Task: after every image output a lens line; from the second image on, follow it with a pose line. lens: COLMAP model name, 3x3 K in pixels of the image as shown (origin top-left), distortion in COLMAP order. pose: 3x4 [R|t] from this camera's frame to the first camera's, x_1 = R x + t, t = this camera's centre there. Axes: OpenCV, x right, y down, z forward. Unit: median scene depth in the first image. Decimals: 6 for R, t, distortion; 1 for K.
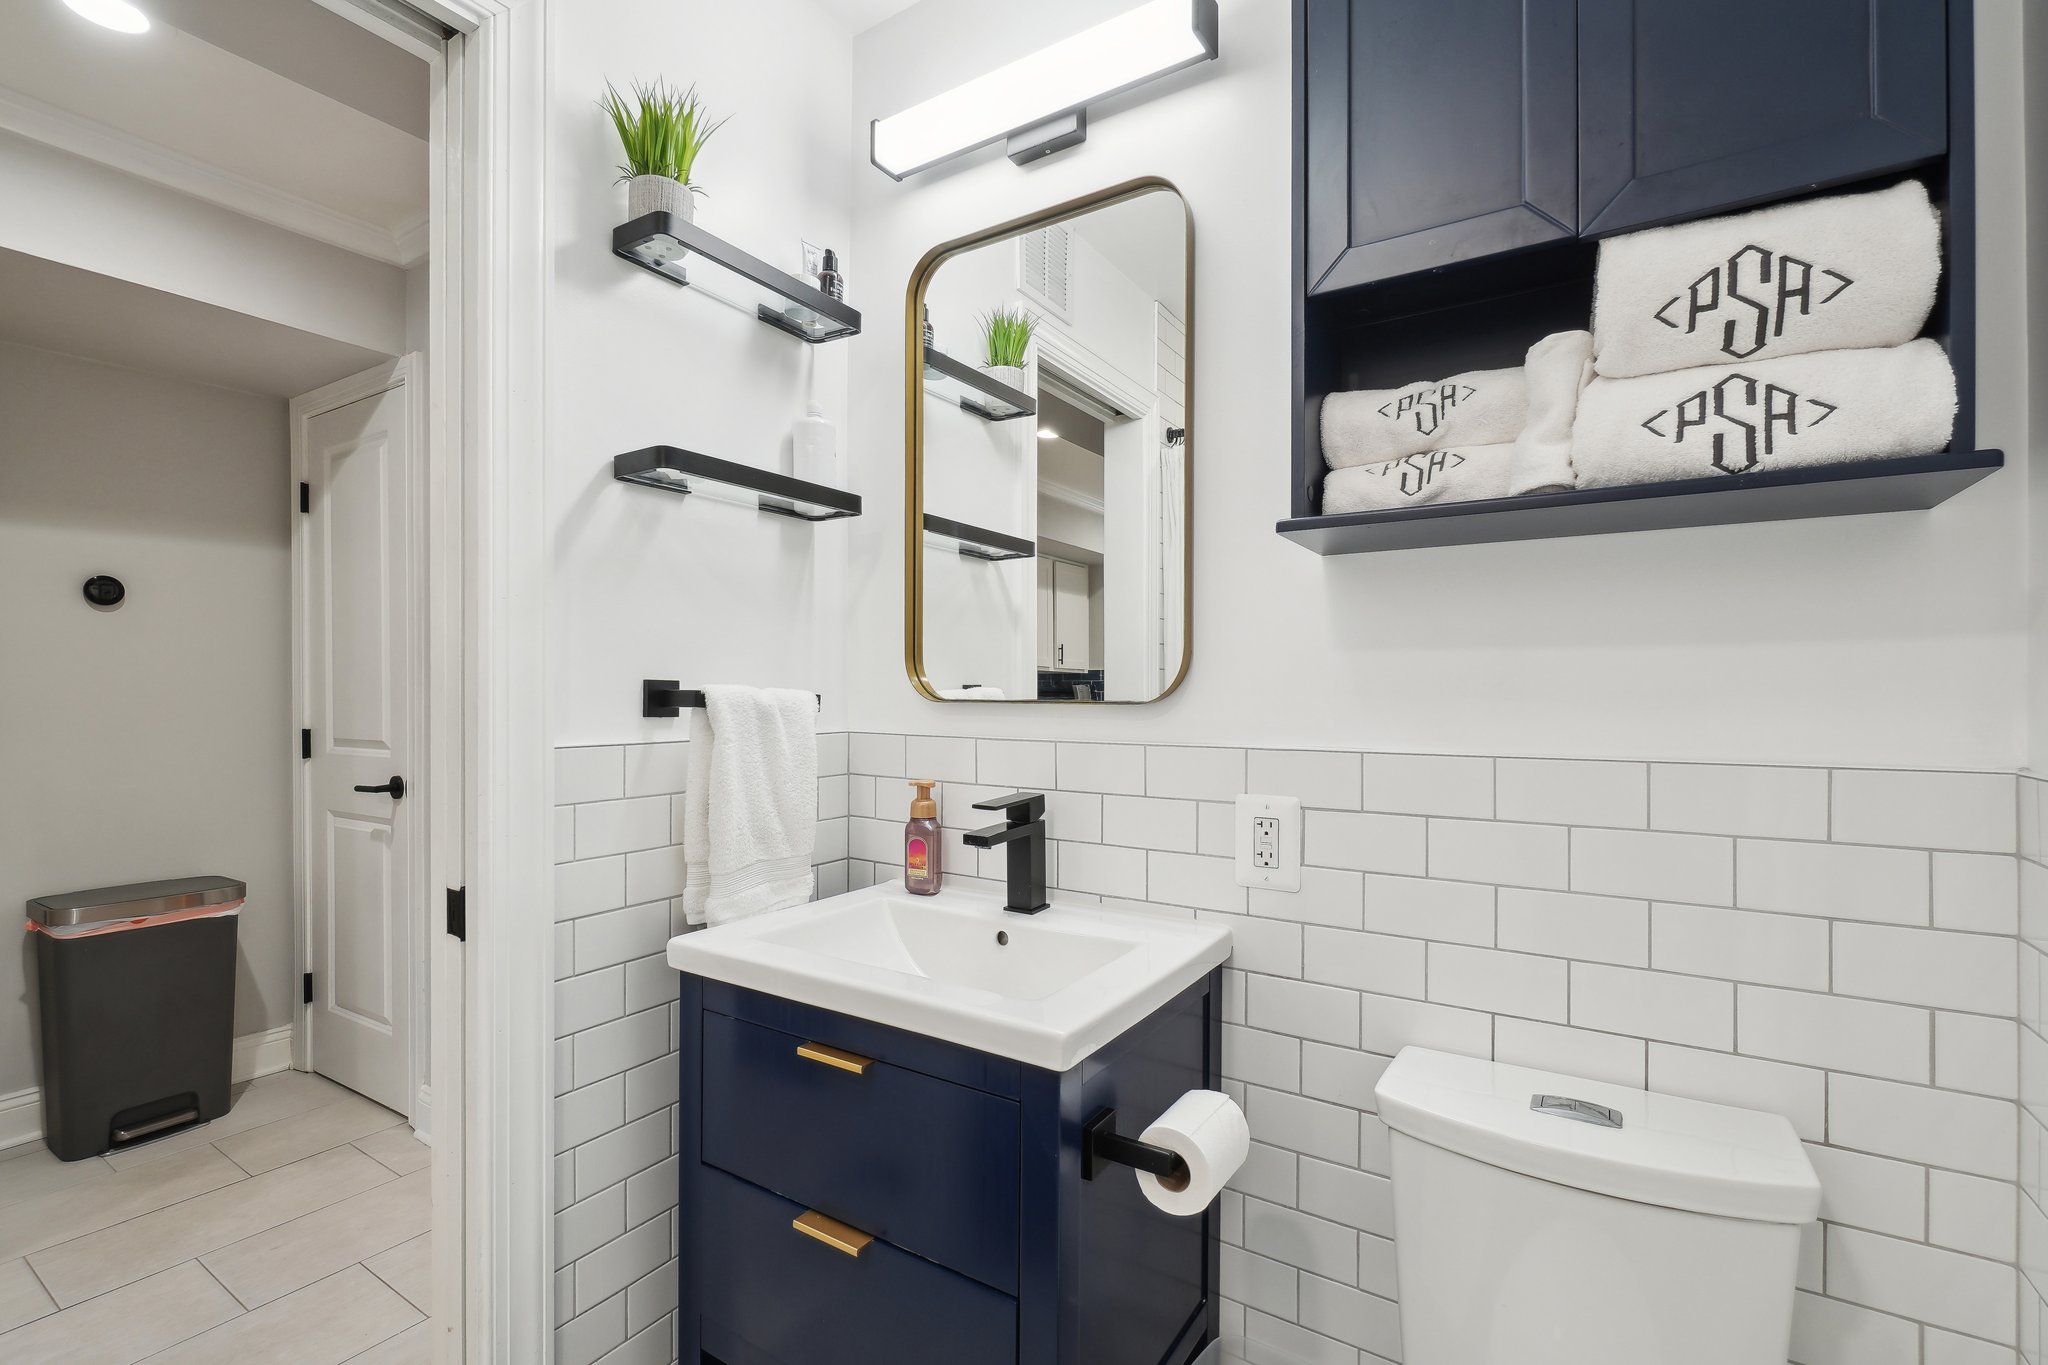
lens RADIAL K [[918.8, 0, 1025.5], [0, 918.8, 695.8], [0, 0, 1]] dist [-0.026420, 0.000047]
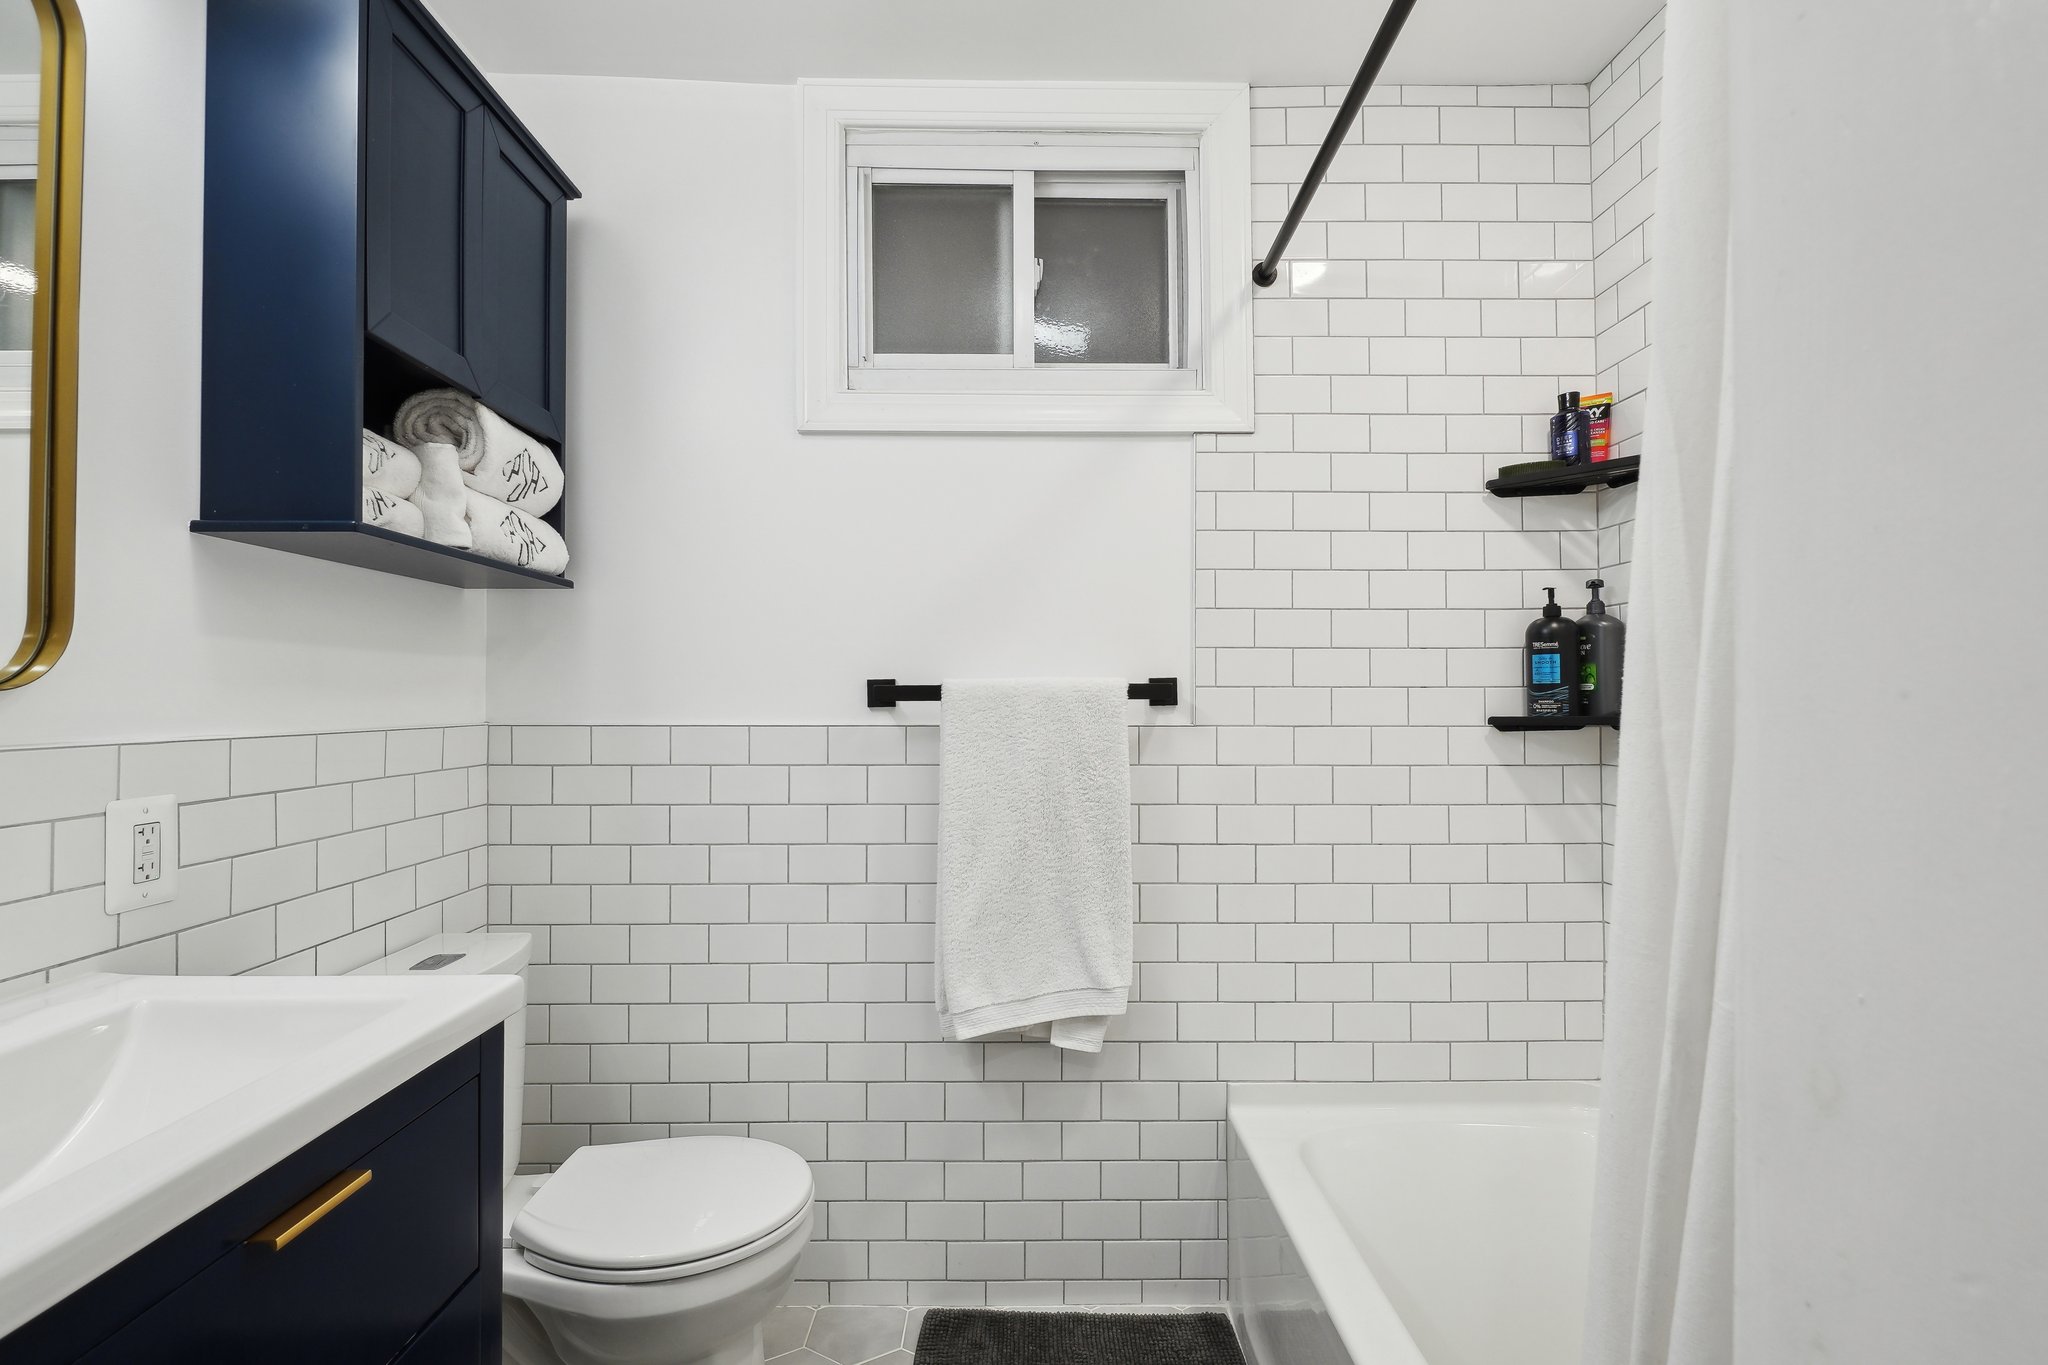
lens RADIAL K [[939.8, 0, 1024.0], [0, 939.8, 682.5], [0, 0, 1]] dist [-0.001160, -0.000767]
pose [[-0.560066, 0.008151, 0.828408, -0.930056], [-0.001783, 0.999937, -0.011045, 0.009472], [-0.828446, -0.007663, -0.560016, 0.817068]]
